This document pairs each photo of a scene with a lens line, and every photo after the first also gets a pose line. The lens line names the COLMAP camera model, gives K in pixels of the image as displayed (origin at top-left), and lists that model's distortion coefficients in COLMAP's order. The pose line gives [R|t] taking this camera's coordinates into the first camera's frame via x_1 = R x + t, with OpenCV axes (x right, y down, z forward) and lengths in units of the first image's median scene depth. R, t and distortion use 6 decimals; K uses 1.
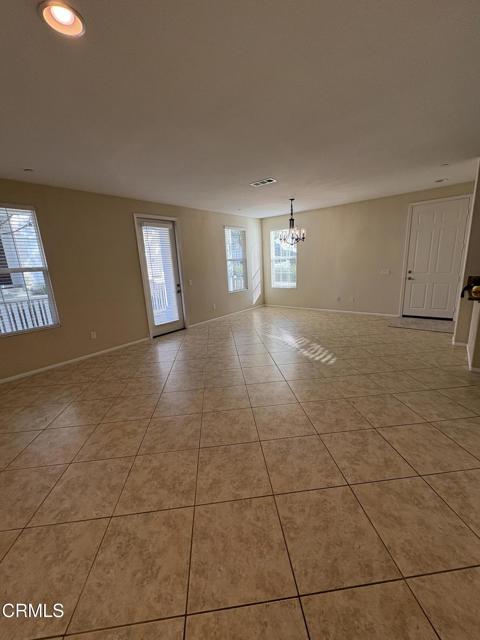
lens RADIAL K [[255.0, 0, 241.1], [0, 255.0, 319.4], [0, 0, 1]] dist [-0.005808, 0.001018]
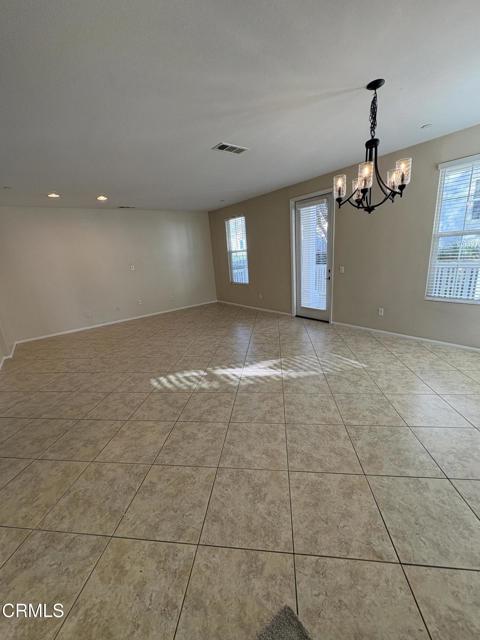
lens RADIAL K [[255.0, 0, 236.5], [0, 255.0, 316.7], [0, 0, 1]] dist [-0.005808, 0.001018]
pose [[-0.233304, 0.305899, -0.923036, 0.952226], [-0.129630, 0.930975, 0.341295, -0.349778], [0.963725, 0.199279, -0.177547, 1.283809]]
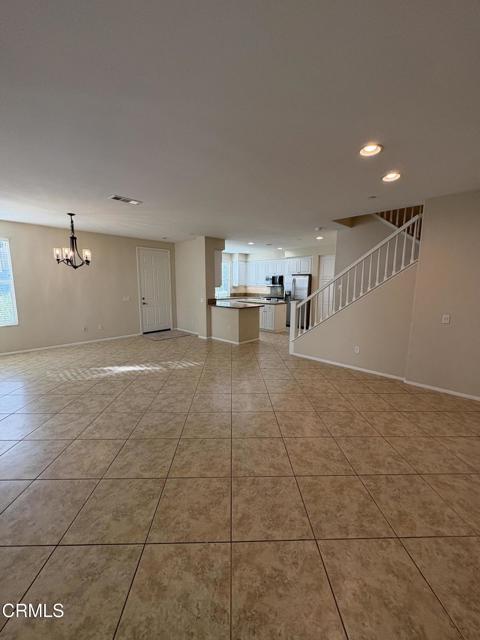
lens RADIAL K [[255.0, 0, 238.6], [0, 255.0, 319.8], [0, 0, 1]] dist [-0.005808, 0.001018]
pose [[0.069142, -0.091526, 0.993399, -0.843034], [0.213644, 0.974038, 0.074872, -0.107565], [-0.974462, 0.207057, 0.086901, 0.634722]]
